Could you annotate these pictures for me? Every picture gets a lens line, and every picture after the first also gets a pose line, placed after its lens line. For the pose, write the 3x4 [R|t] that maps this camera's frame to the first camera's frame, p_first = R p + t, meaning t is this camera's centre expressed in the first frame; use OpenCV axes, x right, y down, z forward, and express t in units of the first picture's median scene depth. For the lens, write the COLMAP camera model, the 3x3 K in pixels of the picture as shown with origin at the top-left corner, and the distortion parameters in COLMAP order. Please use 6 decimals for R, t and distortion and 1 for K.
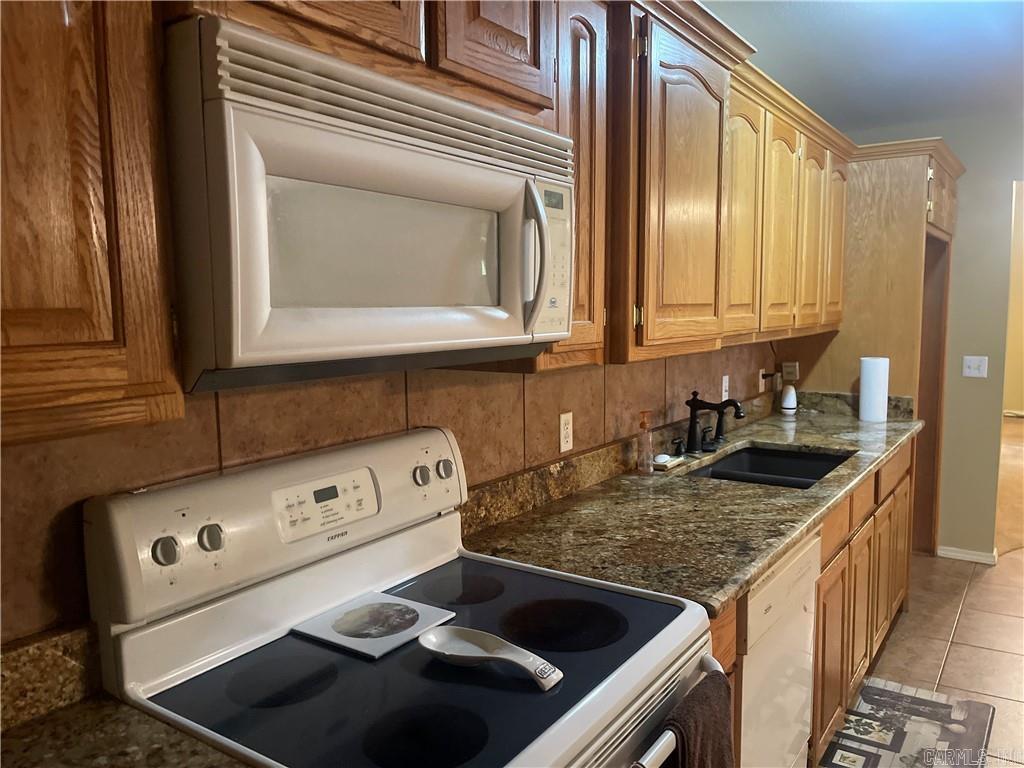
lens RADIAL K [[773.8, 0, 511.8], [0, 773.8, 390.1], [0, 0, 1]] dist [0.057199, -0.073689]
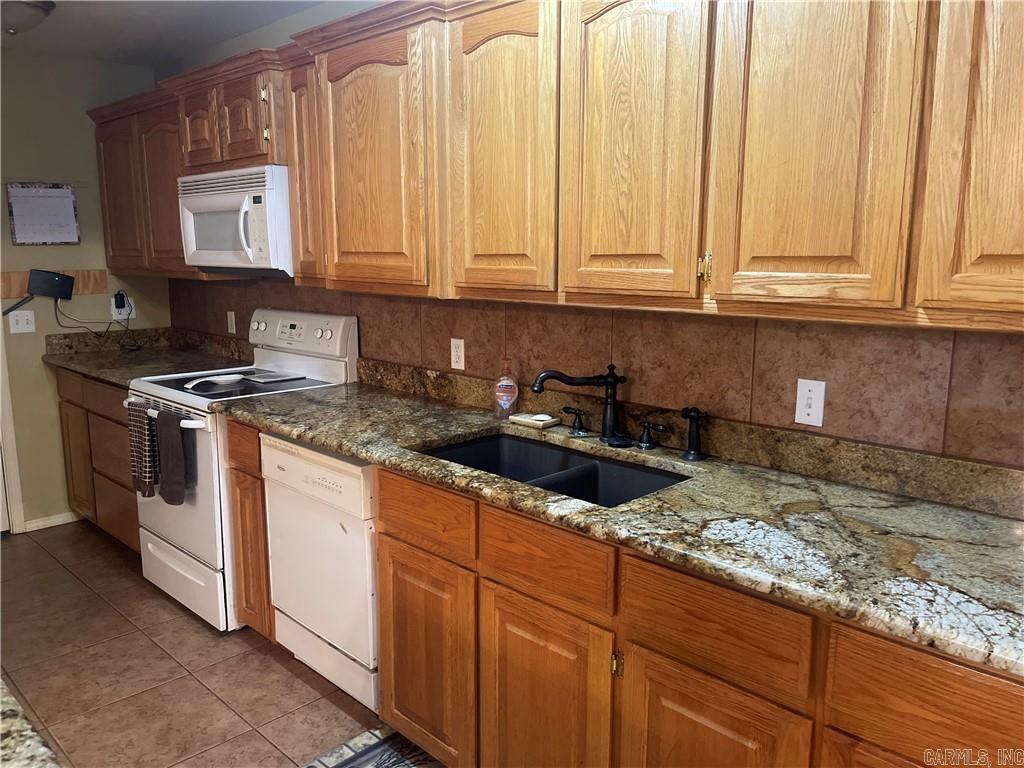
lens RADIAL K [[773.8, 0, 513.1], [0, 773.8, 379.0], [0, 0, 1]] dist [0.057199, -0.073689]
pose [[-0.169615, 0.164839, -0.971627, 1.344368], [-0.112615, 0.976212, 0.185276, -0.156761], [0.979055, 0.140845, -0.147017, 1.333022]]
